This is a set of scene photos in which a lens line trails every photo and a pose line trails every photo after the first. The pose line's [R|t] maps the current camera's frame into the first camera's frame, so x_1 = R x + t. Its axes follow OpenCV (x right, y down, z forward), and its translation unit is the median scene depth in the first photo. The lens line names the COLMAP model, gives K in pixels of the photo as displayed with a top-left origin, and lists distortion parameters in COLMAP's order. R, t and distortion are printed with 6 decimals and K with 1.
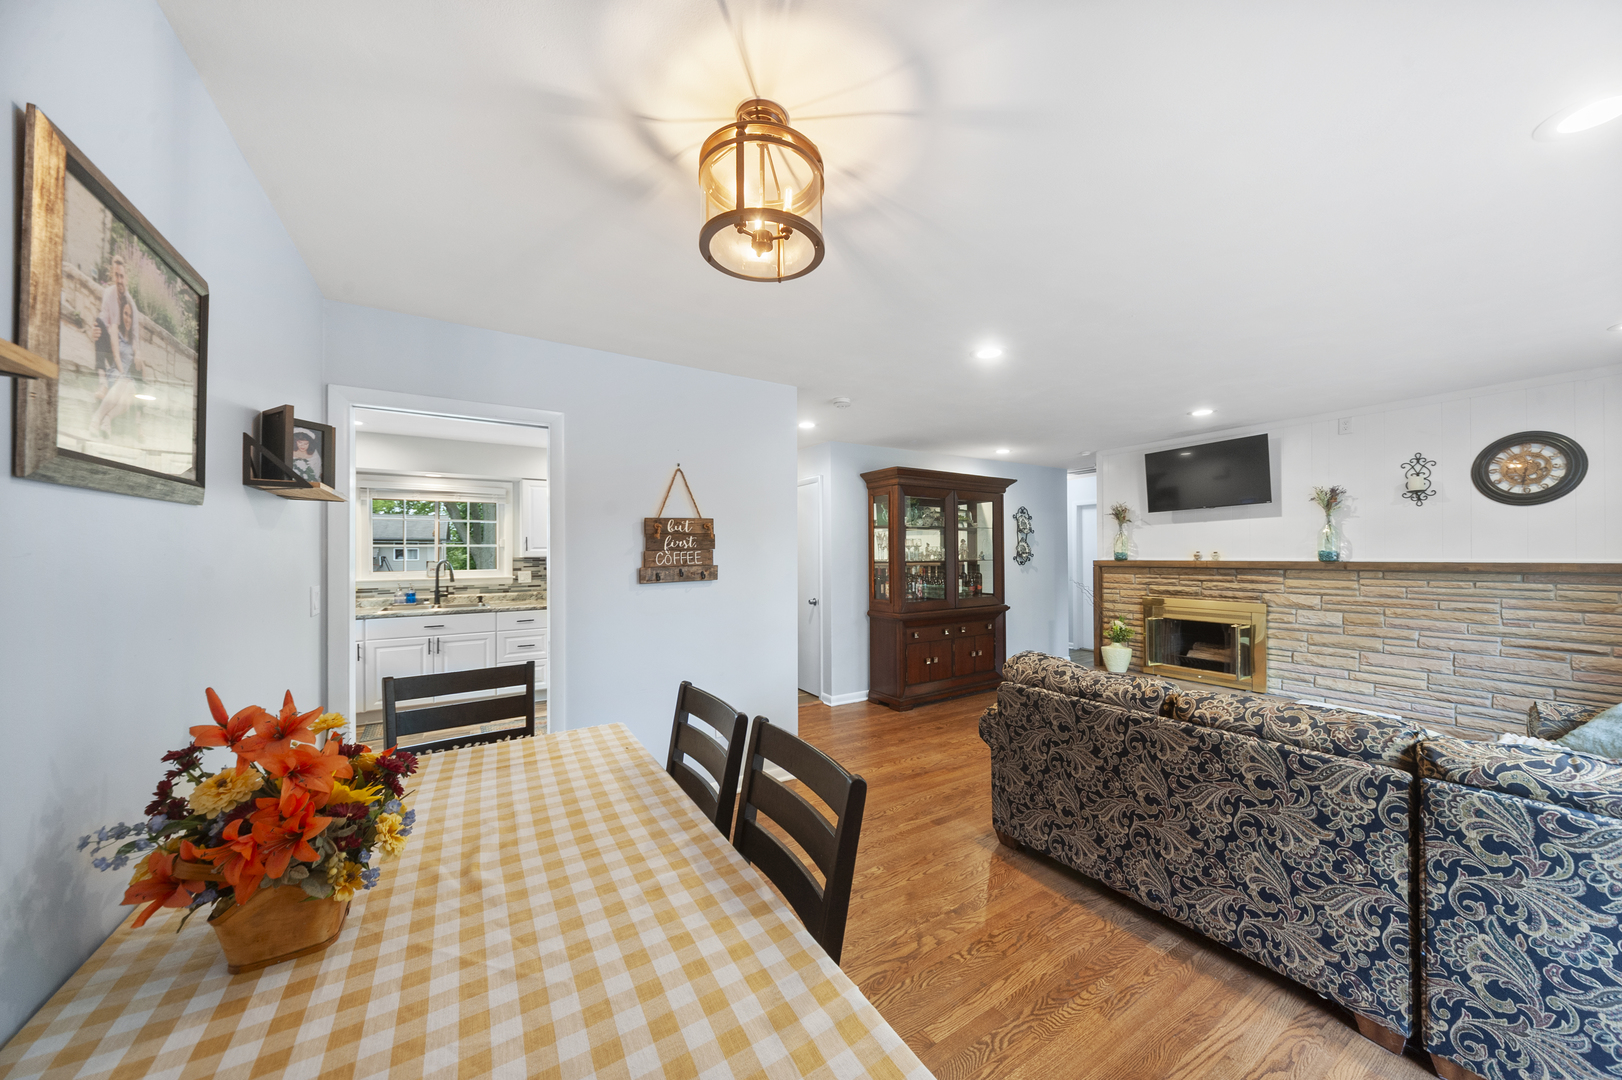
lens RADIAL K [[572.4, 0, 819.0], [0, 572.4, 563.7], [0, 0, 1]] dist [0.009049, -0.002633]
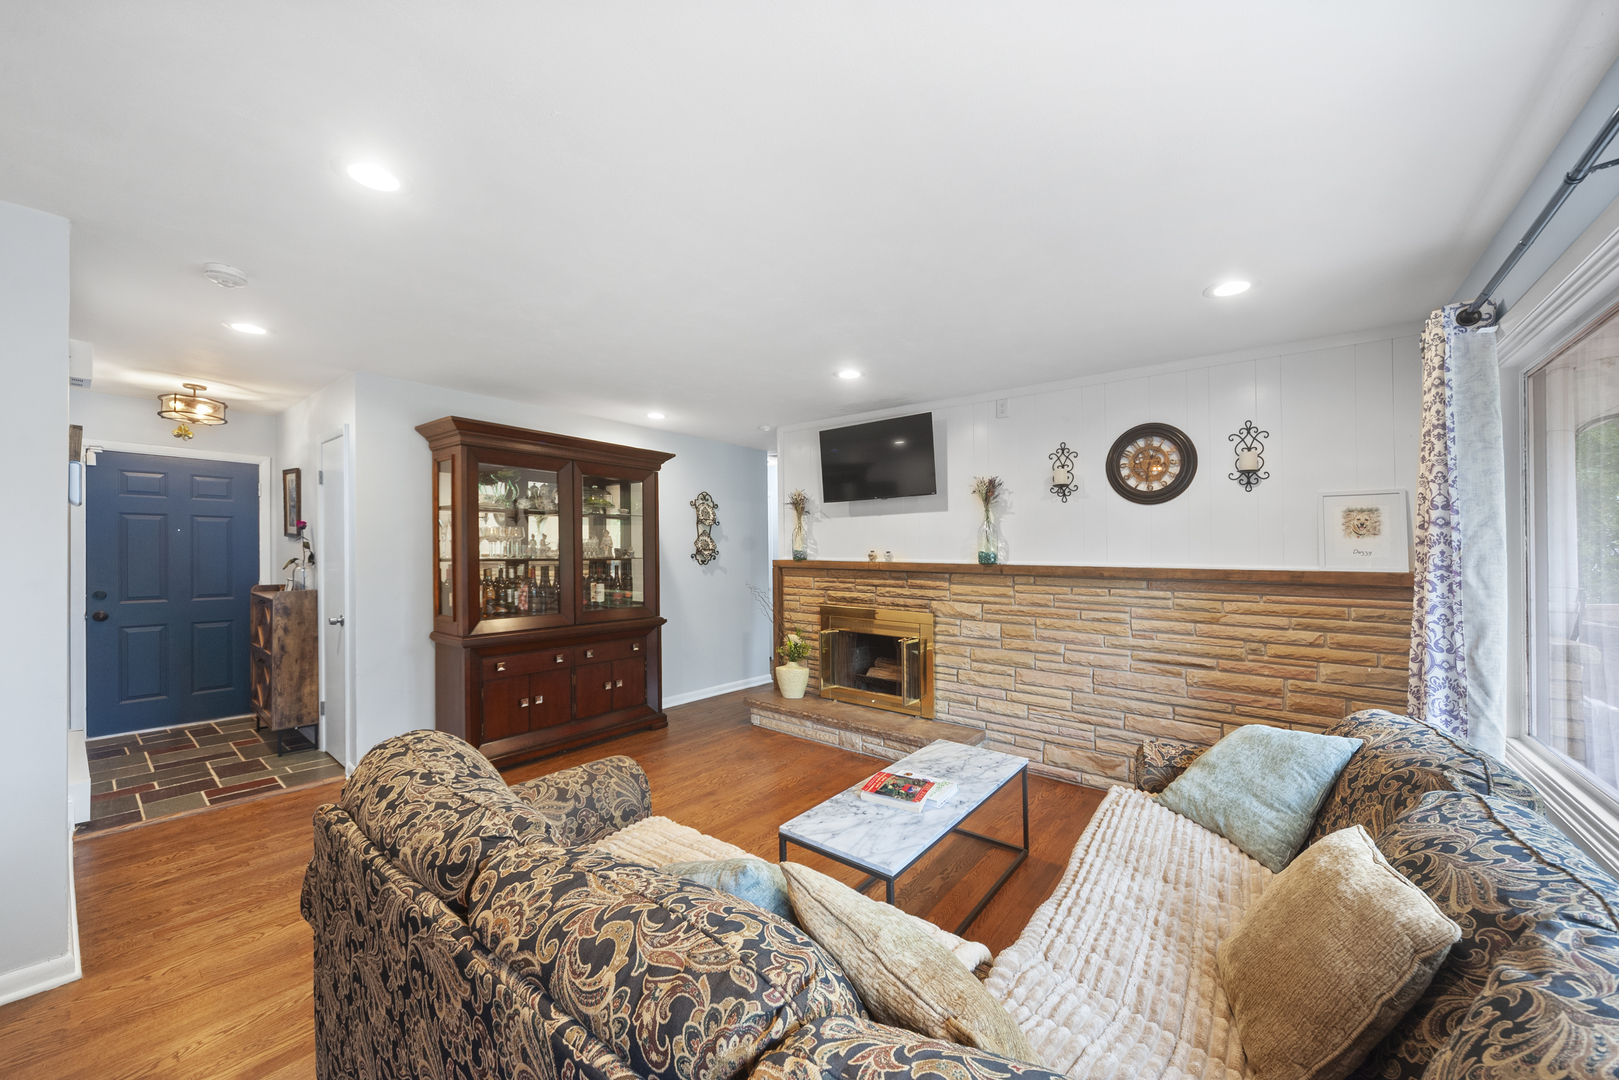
lens RADIAL K [[607.3, 0, 820.0], [0, 607.3, 546.9], [0, 0, 1]] dist [-0.001994, -0.000105]
pose [[0.943783, 0.016418, 0.330159, 0.351762], [-0.008947, 0.999669, -0.024135, -0.005531], [-0.330446, 0.019824, 0.943617, 0.226485]]
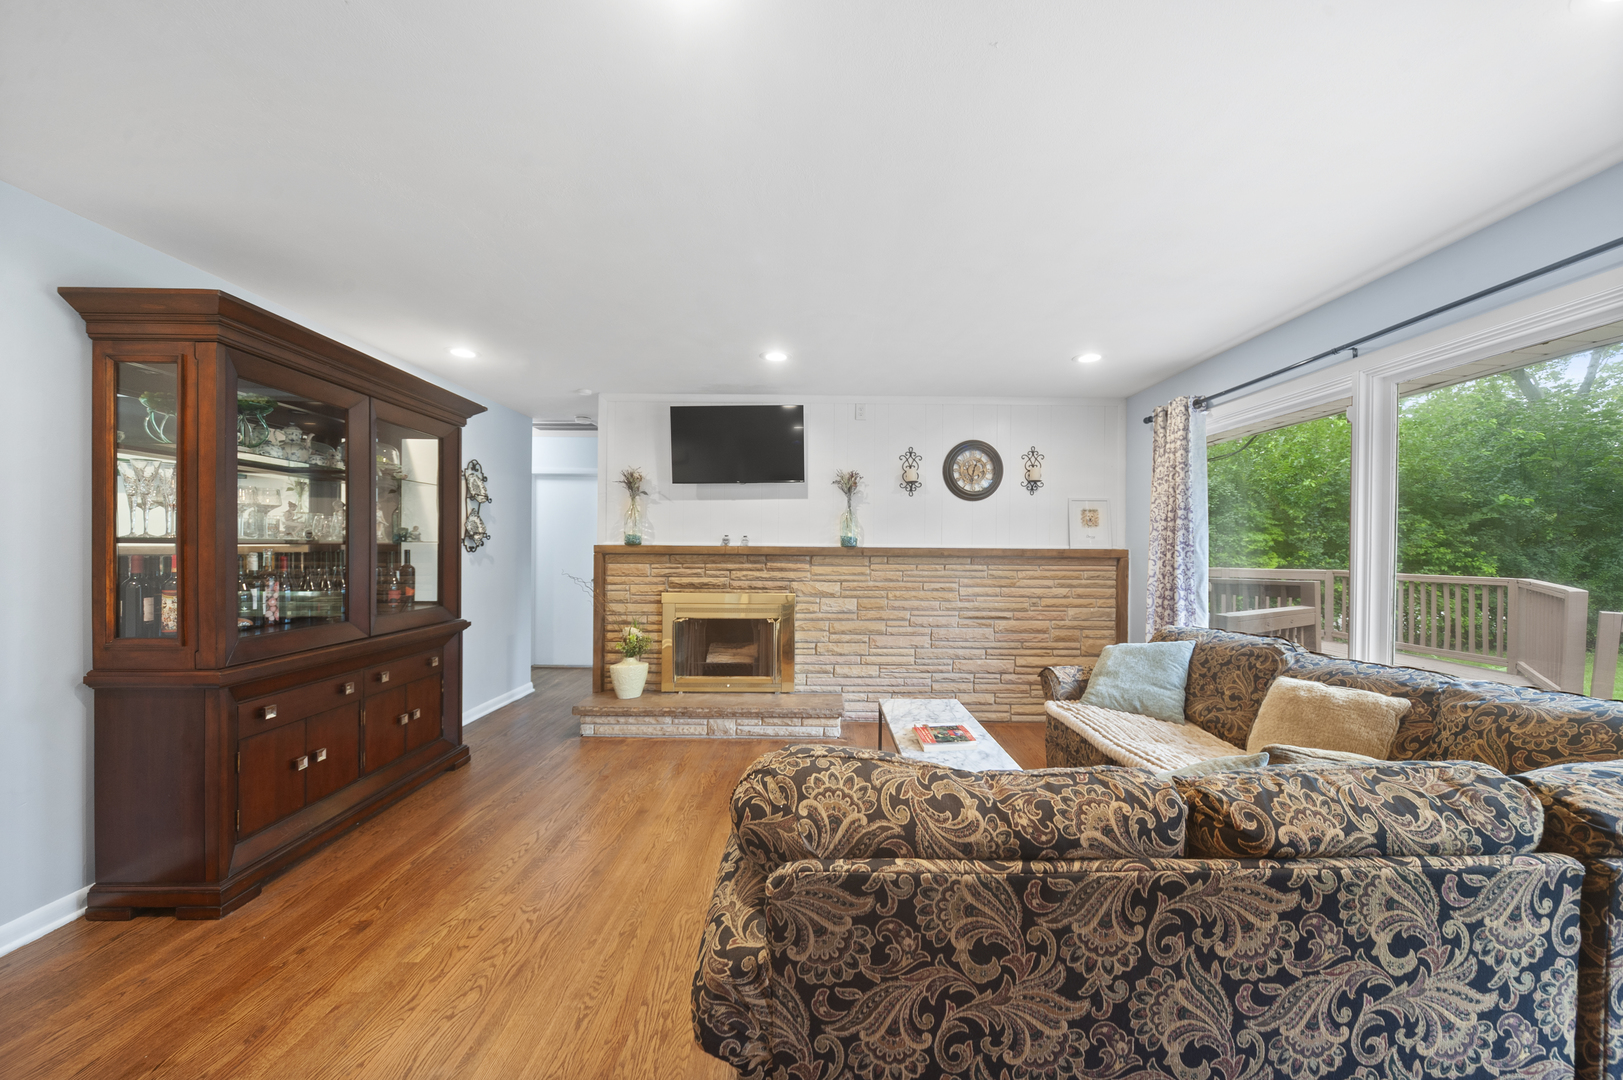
lens RADIAL K [[587.0, 0, 836.3], [0, 587.0, 550.0], [0, 0, 1]] dist [-0.003514, -0.000275]
pose [[0.520963, 0.007626, 0.853545, 0.020924], [0.002856, 0.999939, -0.010677, 0.012034], [-0.853575, 0.008000, 0.520909, 0.502325]]
